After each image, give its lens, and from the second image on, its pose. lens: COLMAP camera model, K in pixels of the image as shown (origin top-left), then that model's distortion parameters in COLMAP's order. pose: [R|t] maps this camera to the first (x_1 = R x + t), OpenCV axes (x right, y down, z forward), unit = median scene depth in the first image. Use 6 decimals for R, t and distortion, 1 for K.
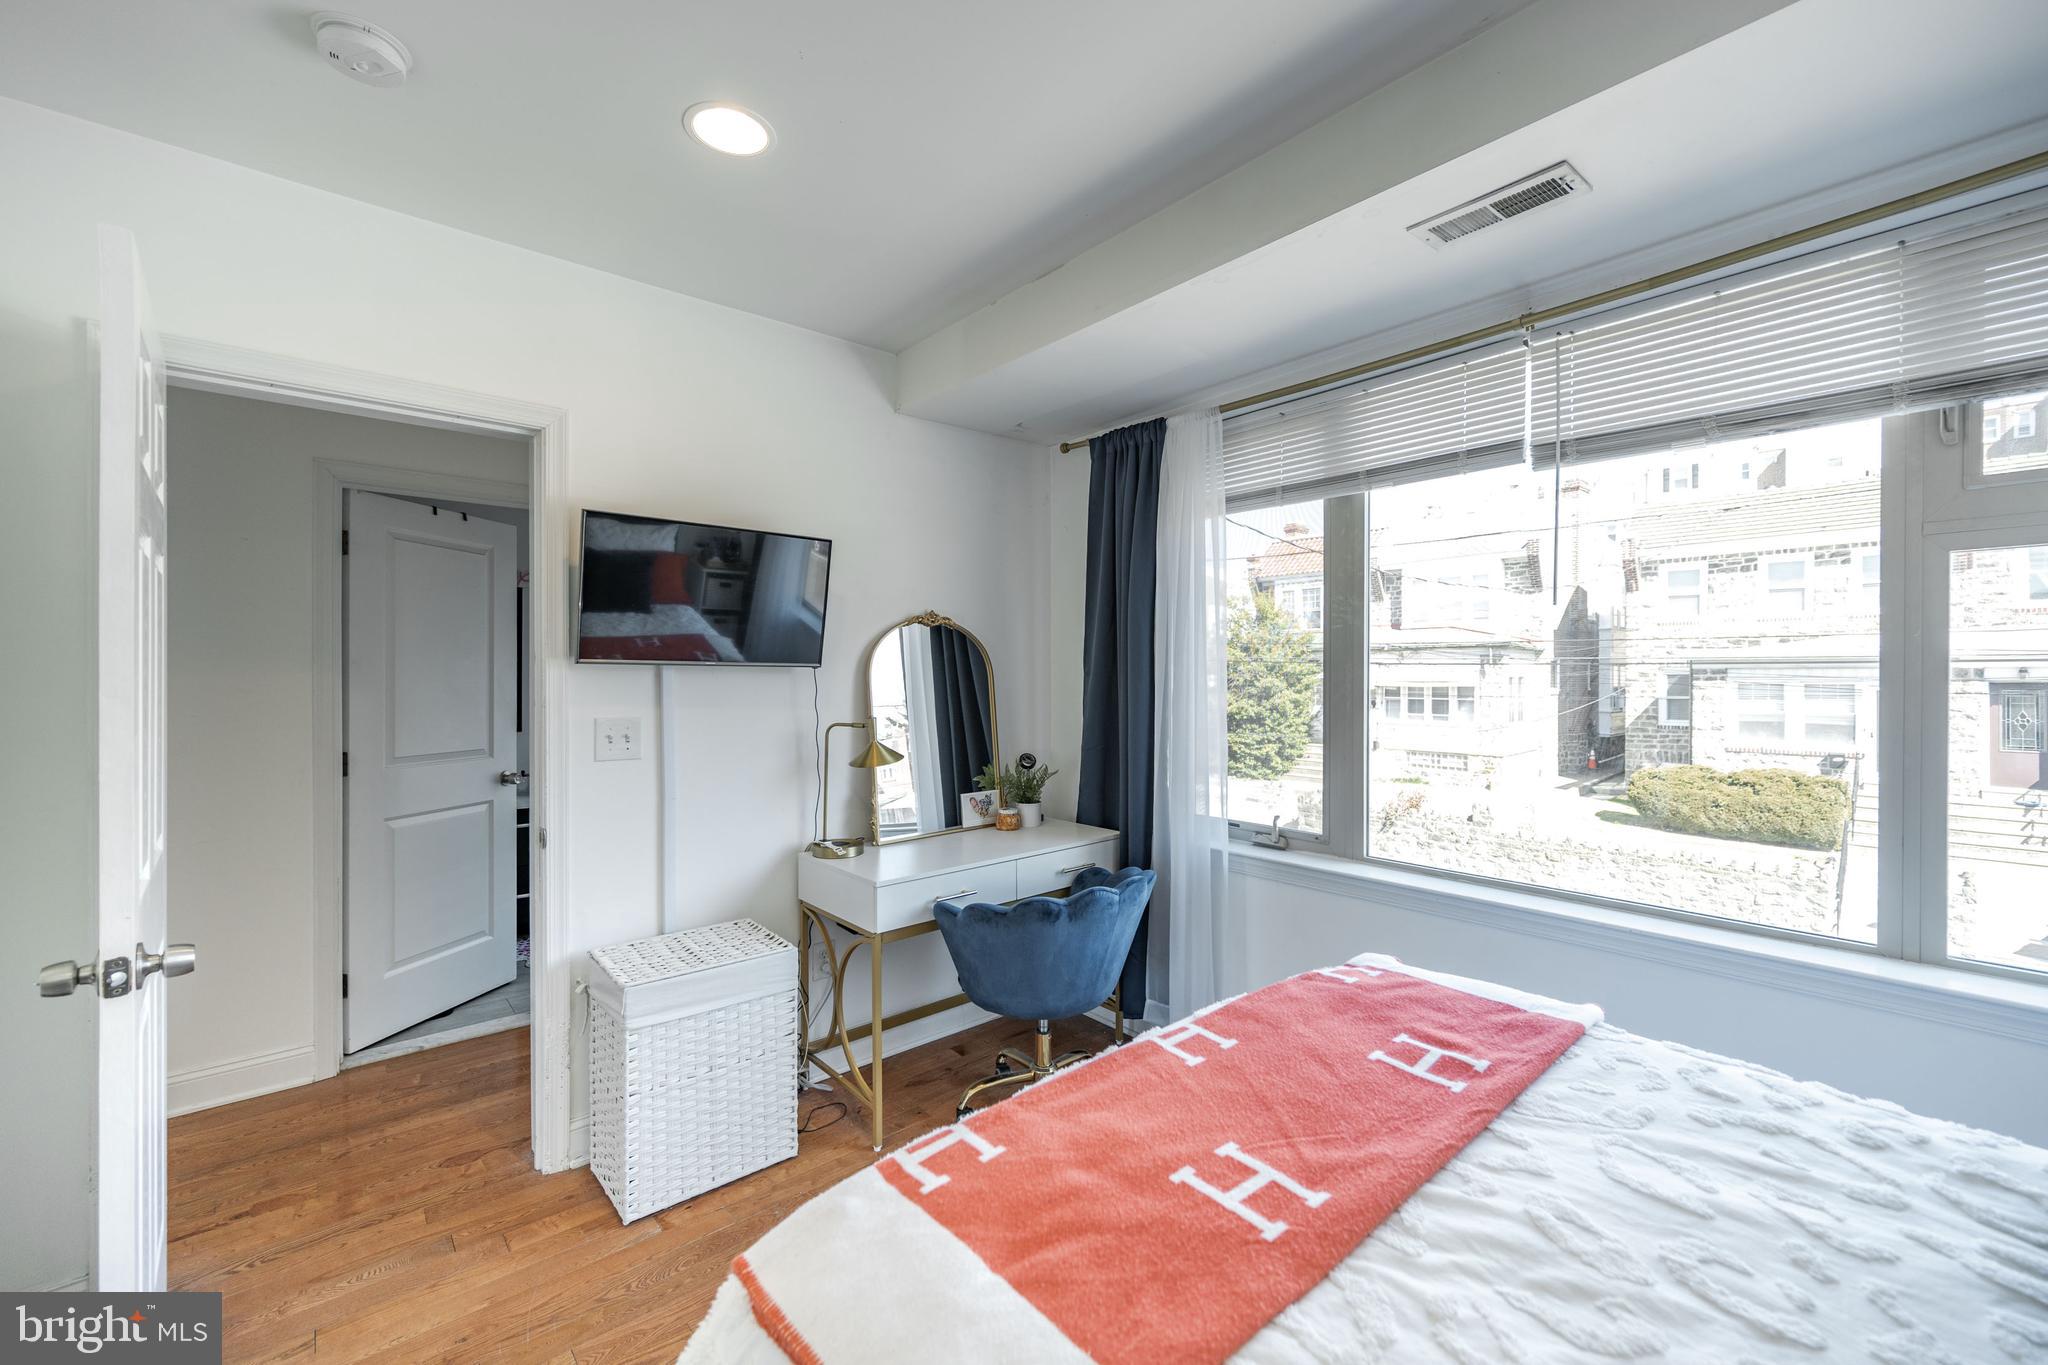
lens RADIAL K [[815.1, 0, 1029.1], [0, 815.1, 674.9], [0, 0, 1]] dist [0.003507, -0.001696]
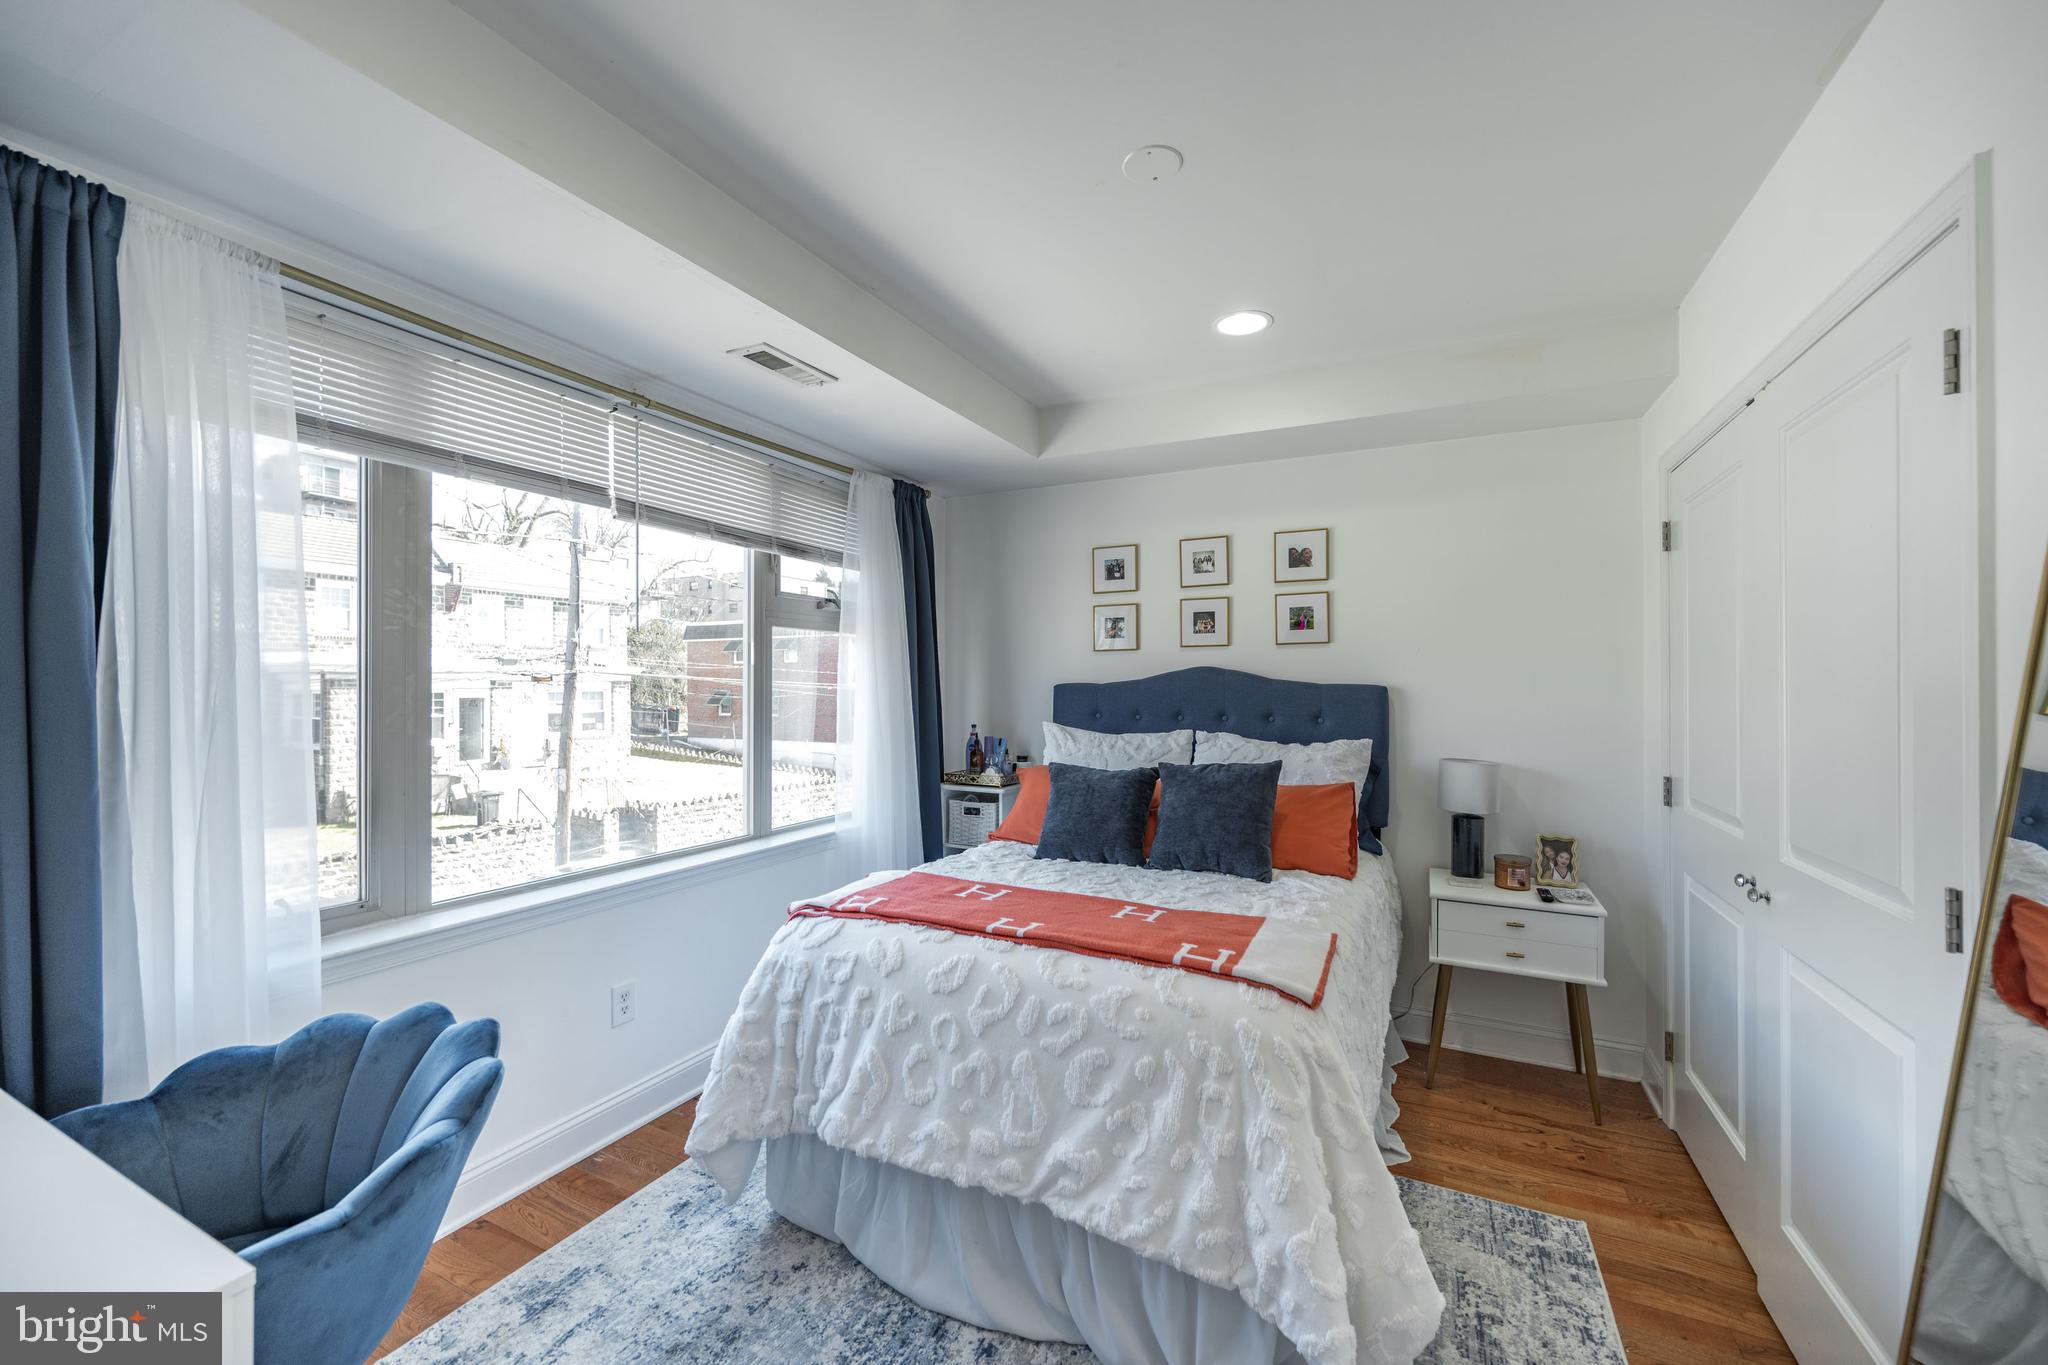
lens RADIAL K [[815.1, 0, 1013.7], [0, 815.1, 684.2], [0, 0, 1]] dist [0.003507, -0.001696]
pose [[-0.366071, 0.003831, 0.930579, -0.743353], [0.001610, 0.999993, -0.003484, -0.001271], [-0.930586, 0.000223, -0.366074, 0.935379]]
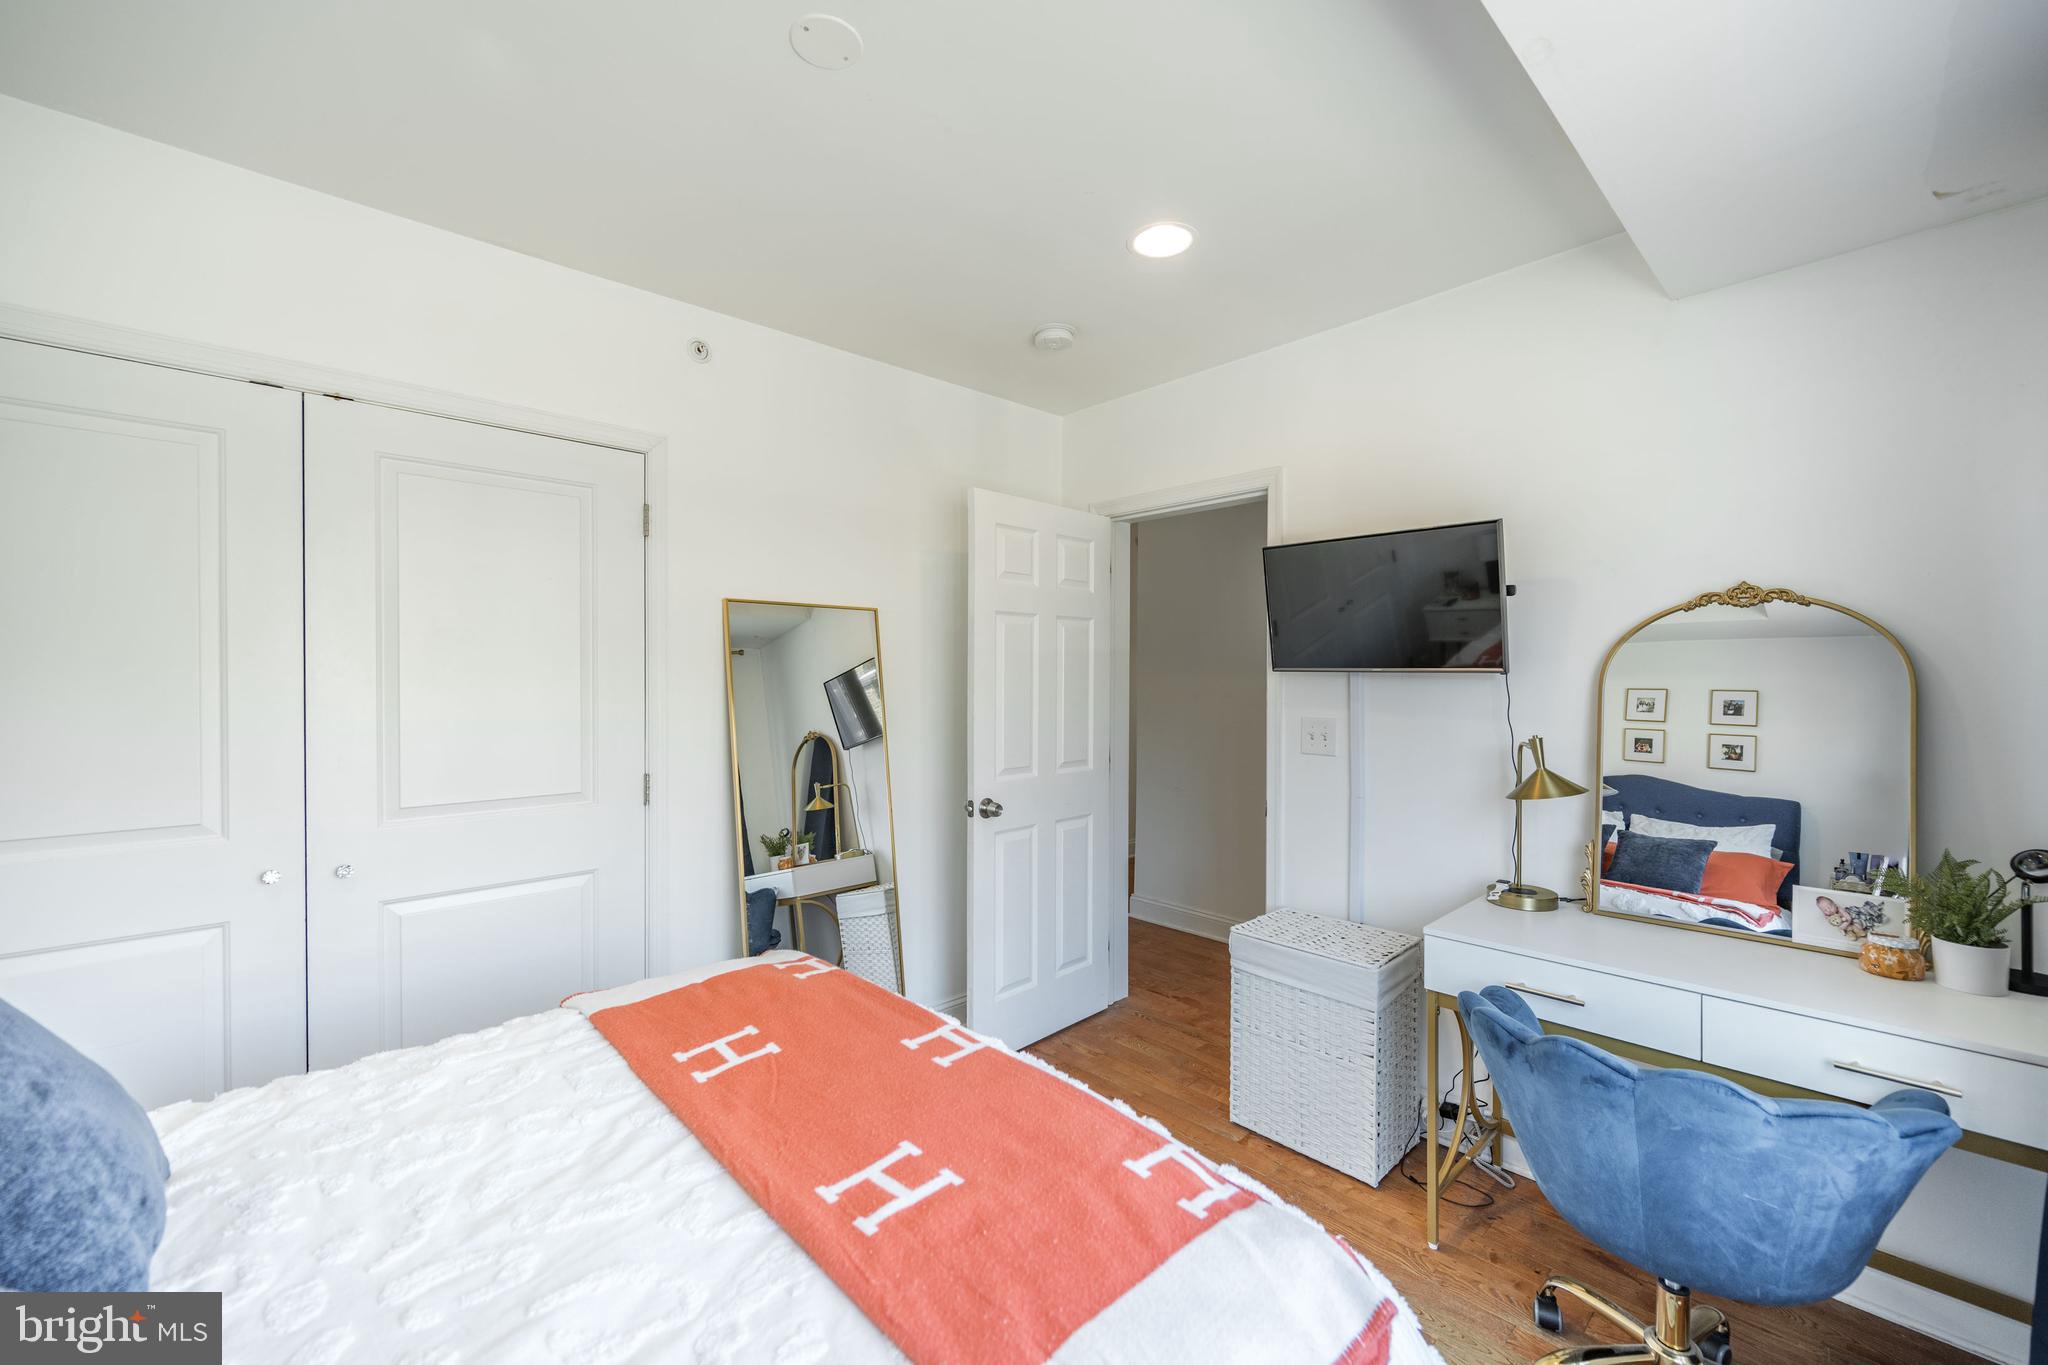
lens RADIAL K [[815.1, 0, 1033.2], [0, 815.1, 678.5], [0, 0, 1]] dist [0.003507, -0.001696]
pose [[0.045624, 0.000938, -0.998958, 0.731644], [0.000378, 0.999999, 0.000957, -0.005389], [0.998959, -0.000421, 0.045624, 0.634140]]
